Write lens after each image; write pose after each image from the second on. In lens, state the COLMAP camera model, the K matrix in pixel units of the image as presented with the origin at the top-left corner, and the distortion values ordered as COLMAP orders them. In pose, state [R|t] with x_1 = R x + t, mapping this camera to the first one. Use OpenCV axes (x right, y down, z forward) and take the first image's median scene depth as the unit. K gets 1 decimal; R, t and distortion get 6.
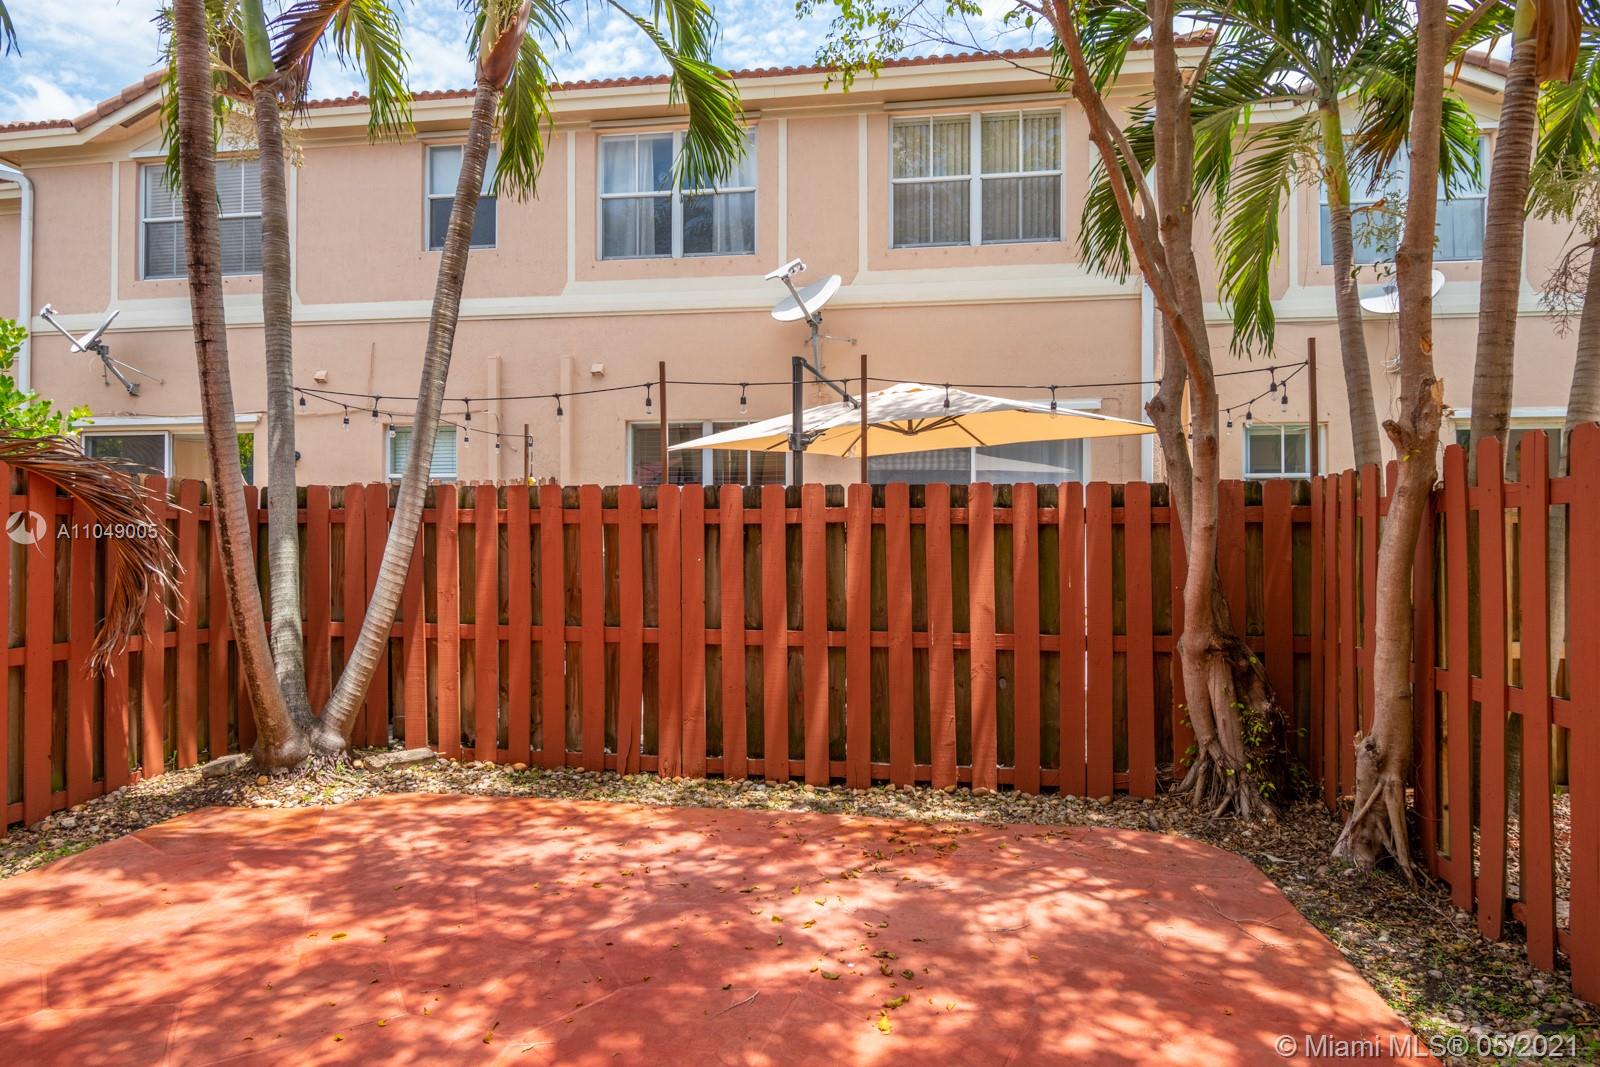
lens RADIAL K [[938.7, 0, 800.0], [0, 938.7, 533.5], [0, 0, 1]] dist [0.003260, -0.020866]
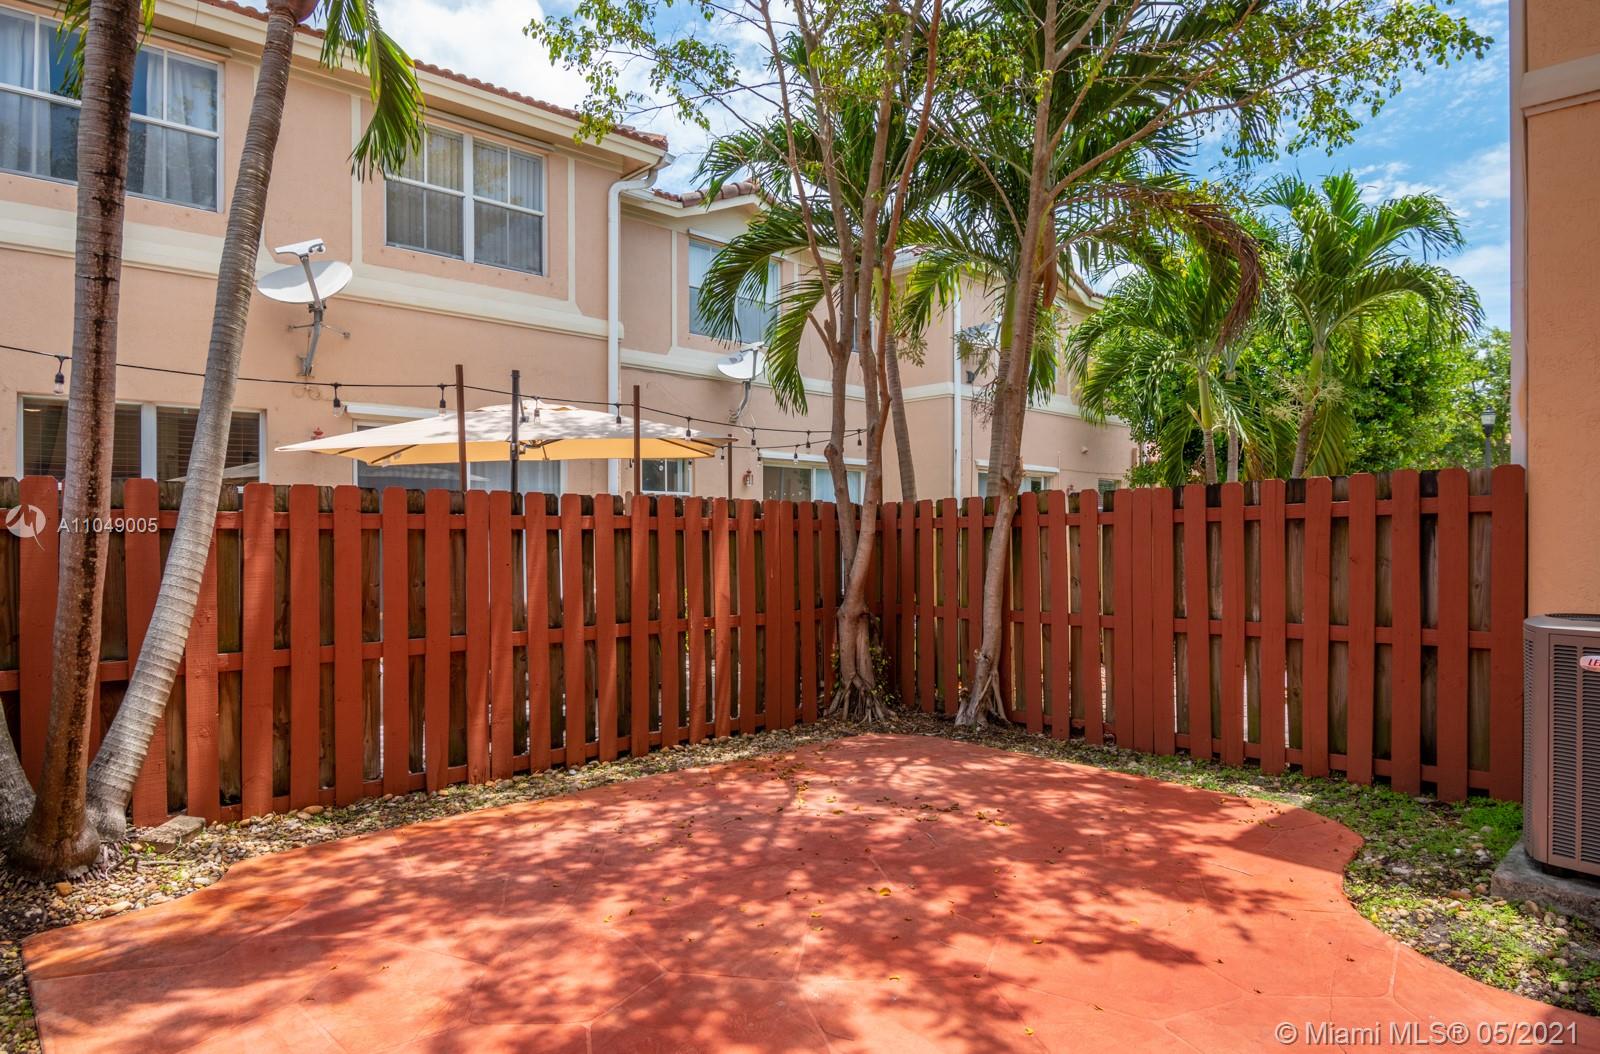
lens RADIAL K [[952.8, 0, 816.2], [0, 952.8, 532.4], [0, 0, 1]] dist [0.040581, 0.000786]
pose [[0.628857, 0.001471, 0.777520, -0.860456], [0.006613, 0.999952, -0.007240, 0.001992], [-0.777493, 0.009695, 0.628817, 0.086927]]
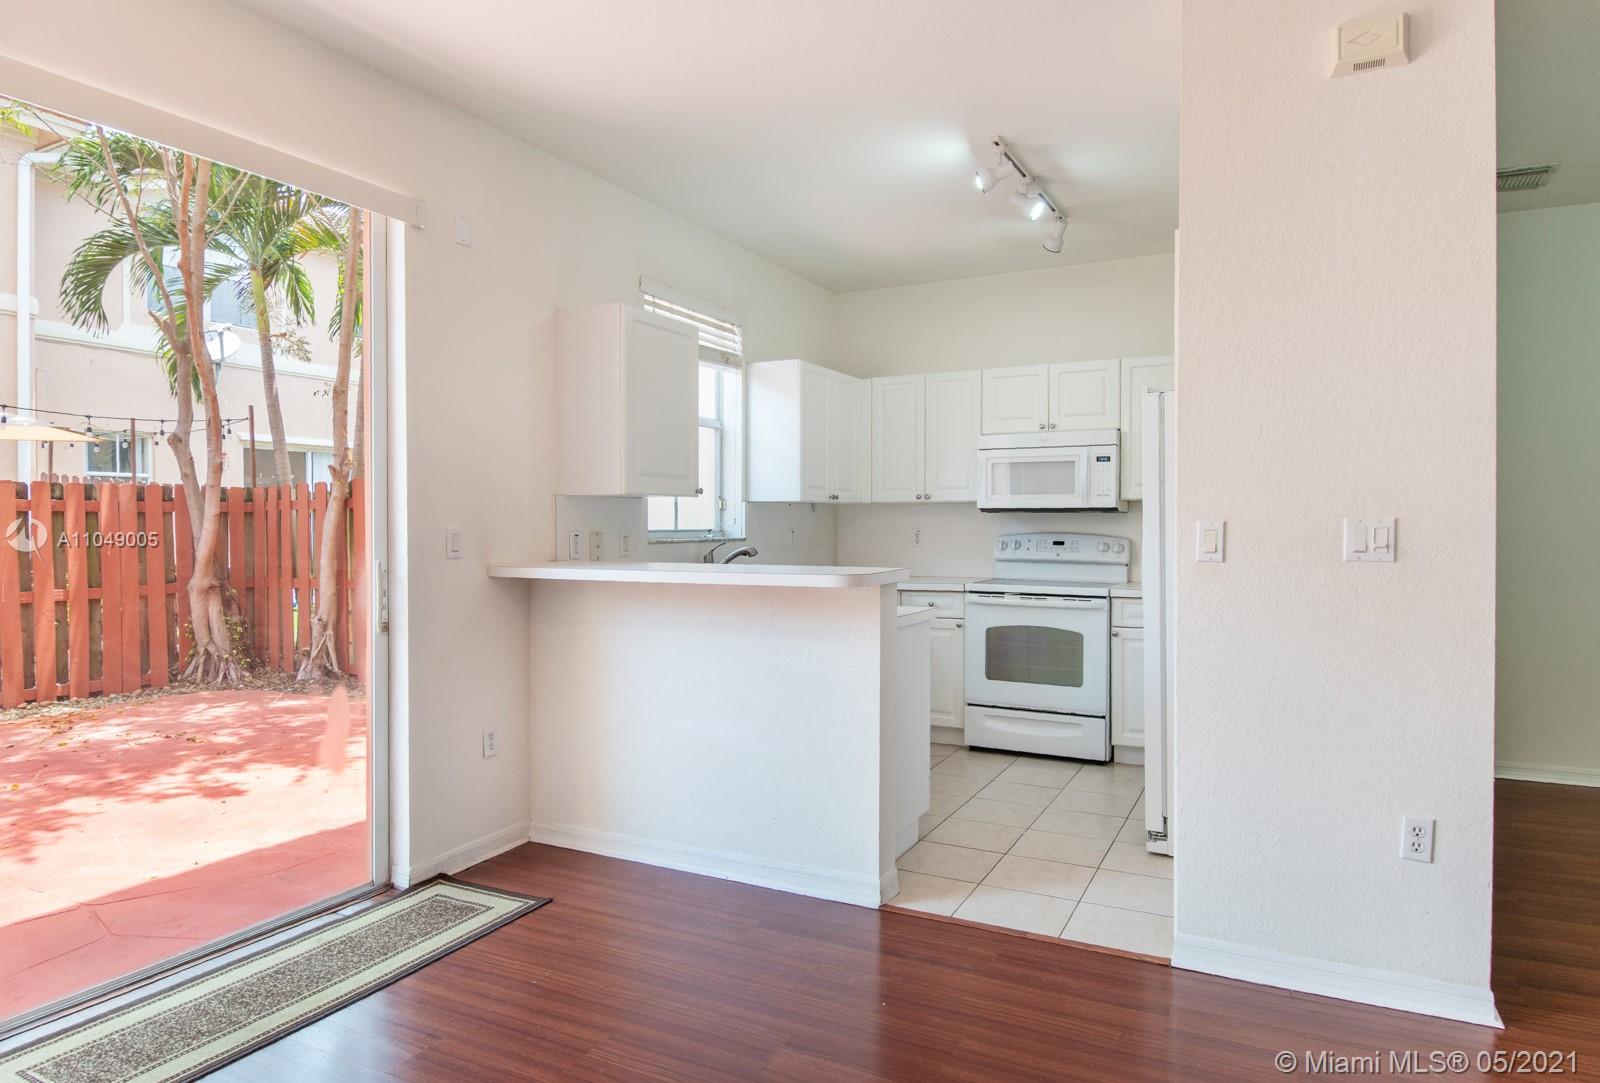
lens RADIAL K [[953.5, 0, 800.0], [0, 953.5, 541.5], [0, 0, 1]] dist [0.021918, -0.029463]
pose [[0.332593, -0.020946, 0.942838, -0.886379], [0.006968, 0.999781, 0.019753, 0.016075], [-0.943045, 0.000000, 0.332666, -0.611407]]
